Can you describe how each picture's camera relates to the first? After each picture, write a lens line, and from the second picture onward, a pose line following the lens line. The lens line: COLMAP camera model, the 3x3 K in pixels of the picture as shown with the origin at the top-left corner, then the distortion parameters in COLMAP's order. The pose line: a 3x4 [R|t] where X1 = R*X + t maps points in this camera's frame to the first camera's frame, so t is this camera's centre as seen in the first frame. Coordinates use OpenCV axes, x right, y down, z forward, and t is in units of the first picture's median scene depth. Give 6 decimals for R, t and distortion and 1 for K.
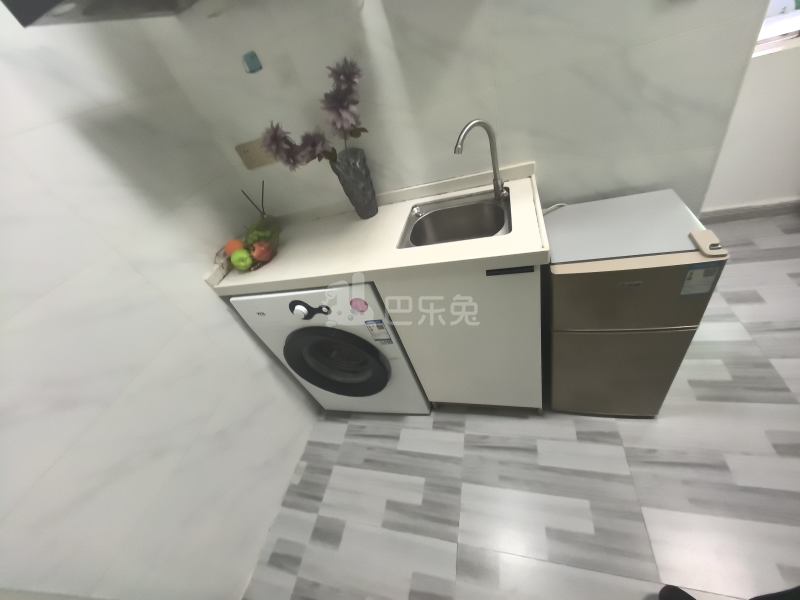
lens RADIAL K [[308.2, 0, 399.9], [0, 308.2, 298.7], [0, 0, 1]] dist [0.000401, -0.001480]
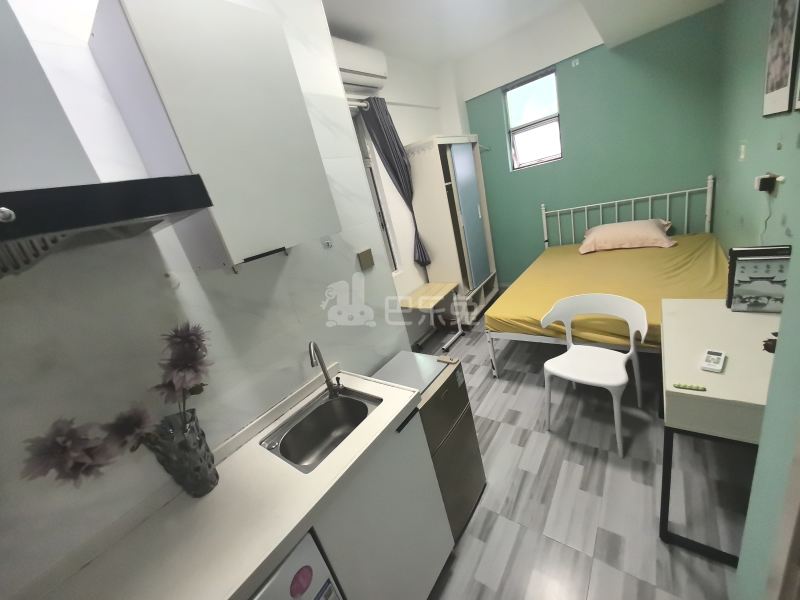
lens RADIAL K [[308.2, 0, 402.5], [0, 308.2, 298.3], [0, 0, 1]] dist [0.000401, -0.001480]
pose [[0.453420, -0.095498, 0.886166, -0.570219], [0.661130, 0.702839, -0.262536, -0.095032], [-0.597760, 0.704910, 0.381818, 0.126290]]
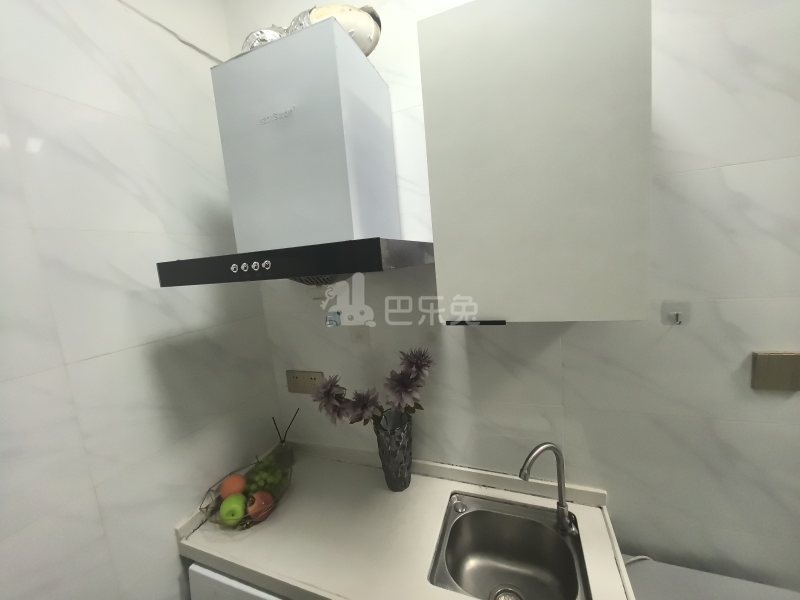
lens RADIAL K [[308.2, 0, 399.5], [0, 308.2, 295.3], [0, 0, 1]] dist [0.000401, -0.001480]
pose [[0.968360, 0.221882, -0.114224, -0.130521], [-0.248185, 0.808299, -0.533908, -0.273943], [-0.026137, 0.545364, 0.837792, 0.008969]]
